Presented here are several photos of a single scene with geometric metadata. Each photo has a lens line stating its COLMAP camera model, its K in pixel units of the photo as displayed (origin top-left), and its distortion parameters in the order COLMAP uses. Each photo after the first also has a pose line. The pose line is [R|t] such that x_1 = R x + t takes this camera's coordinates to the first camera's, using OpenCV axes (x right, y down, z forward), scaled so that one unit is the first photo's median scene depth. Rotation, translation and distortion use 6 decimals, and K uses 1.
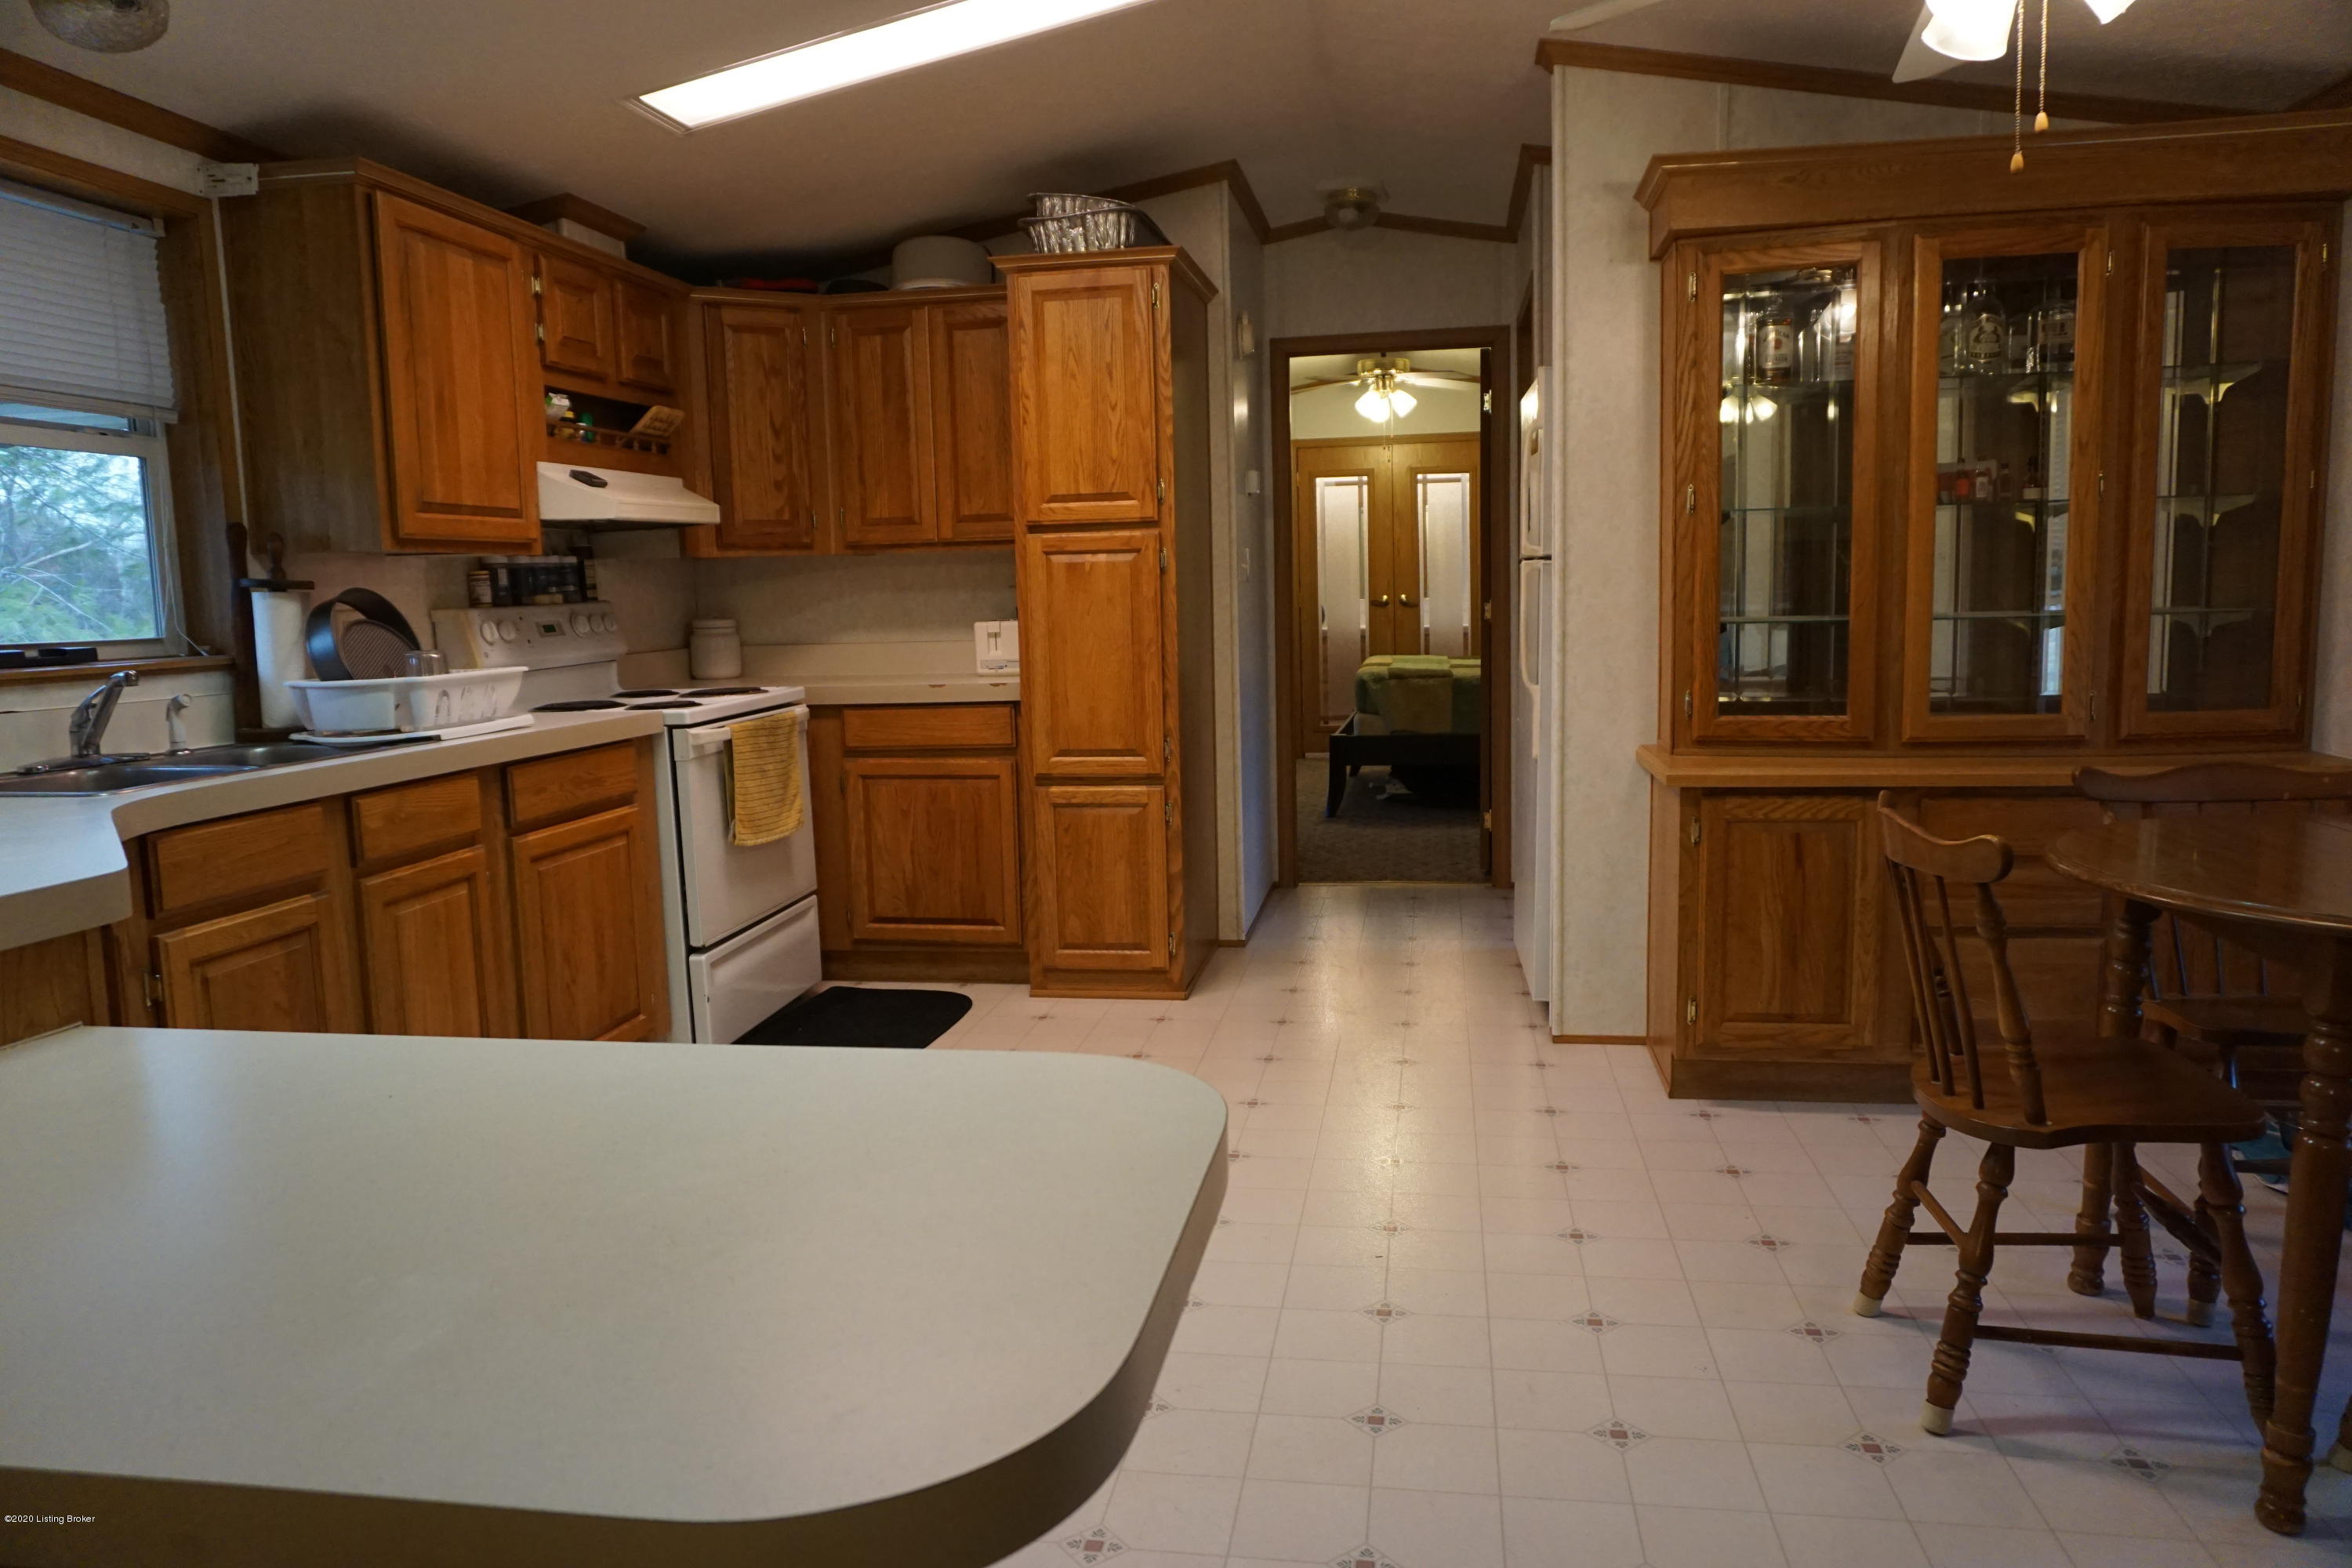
lens RADIAL K [[1583.6, 0, 1176.0], [0, 1583.6, 784.0], [0, 0, 1]] dist [0.002143, 0.001039]
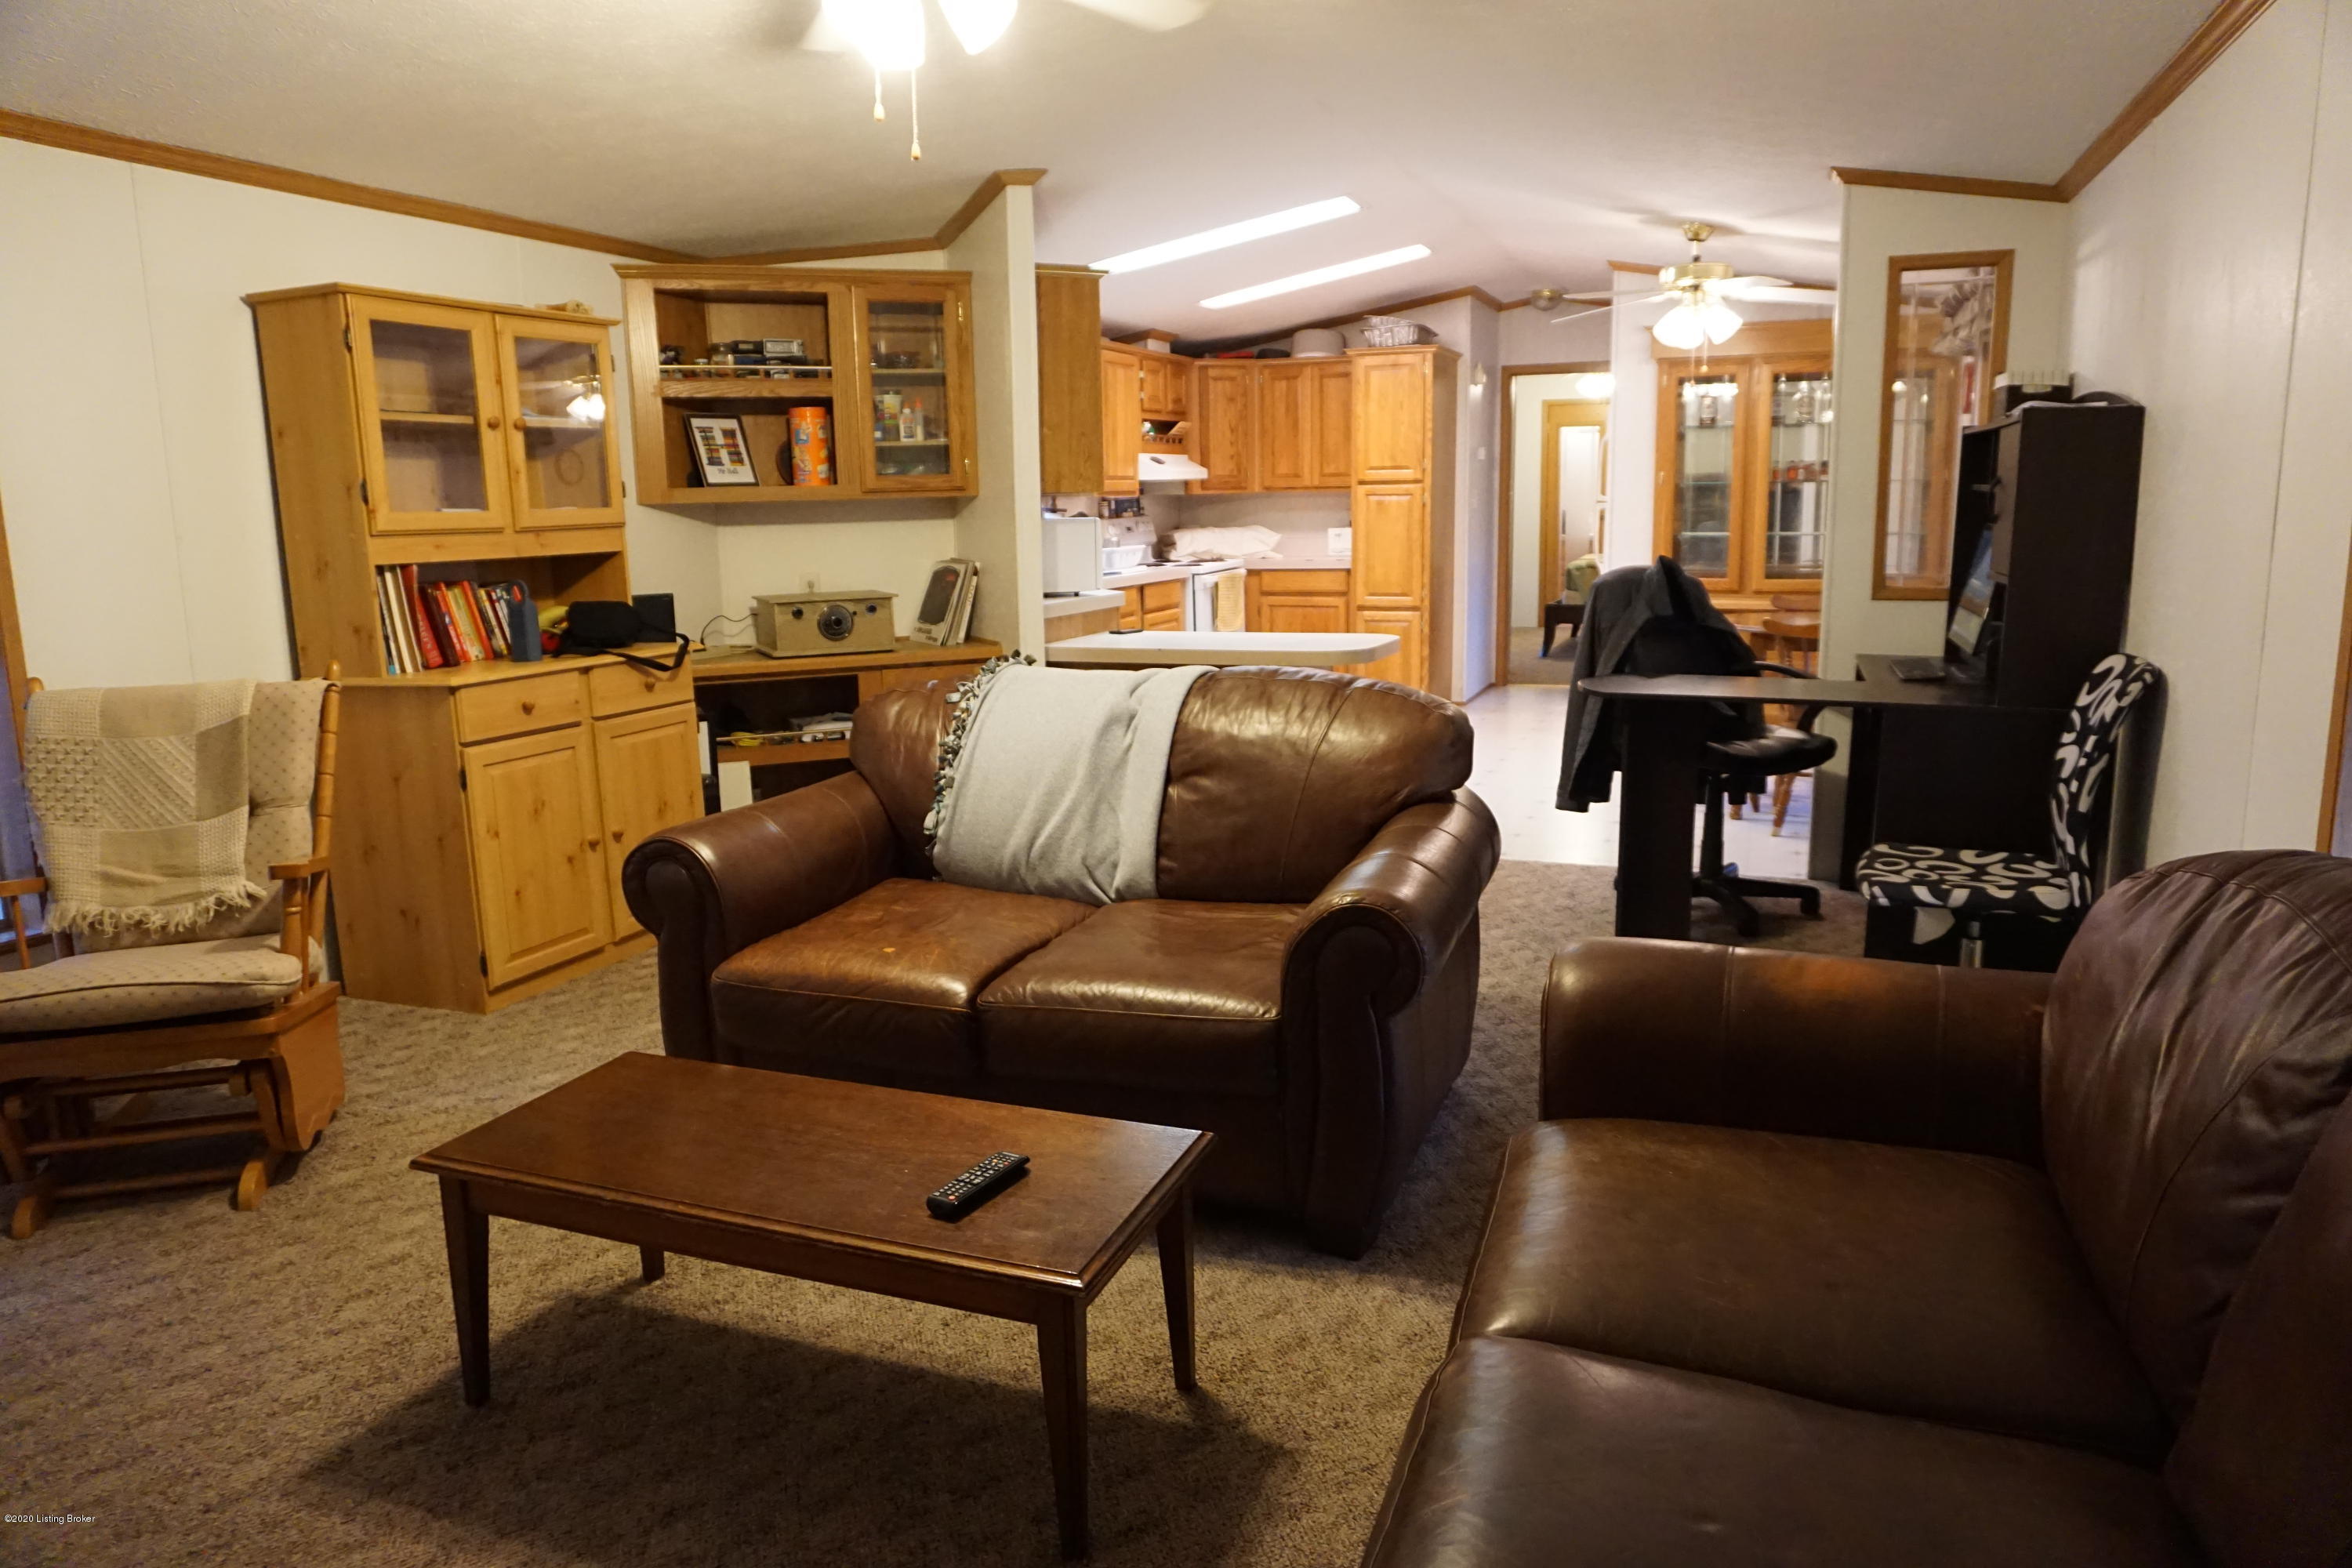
lens RADIAL K [[1565.8, 0, 1176.0], [0, 1565.8, 784.0], [0, 0, 1]] dist [-0.056687, -0.000267]
pose [[0.979973, 0.045143, -0.193946, 0.081395], [-0.032880, 0.997279, 0.065987, 0.097079], [0.196397, -0.058288, 0.978790, -1.004030]]
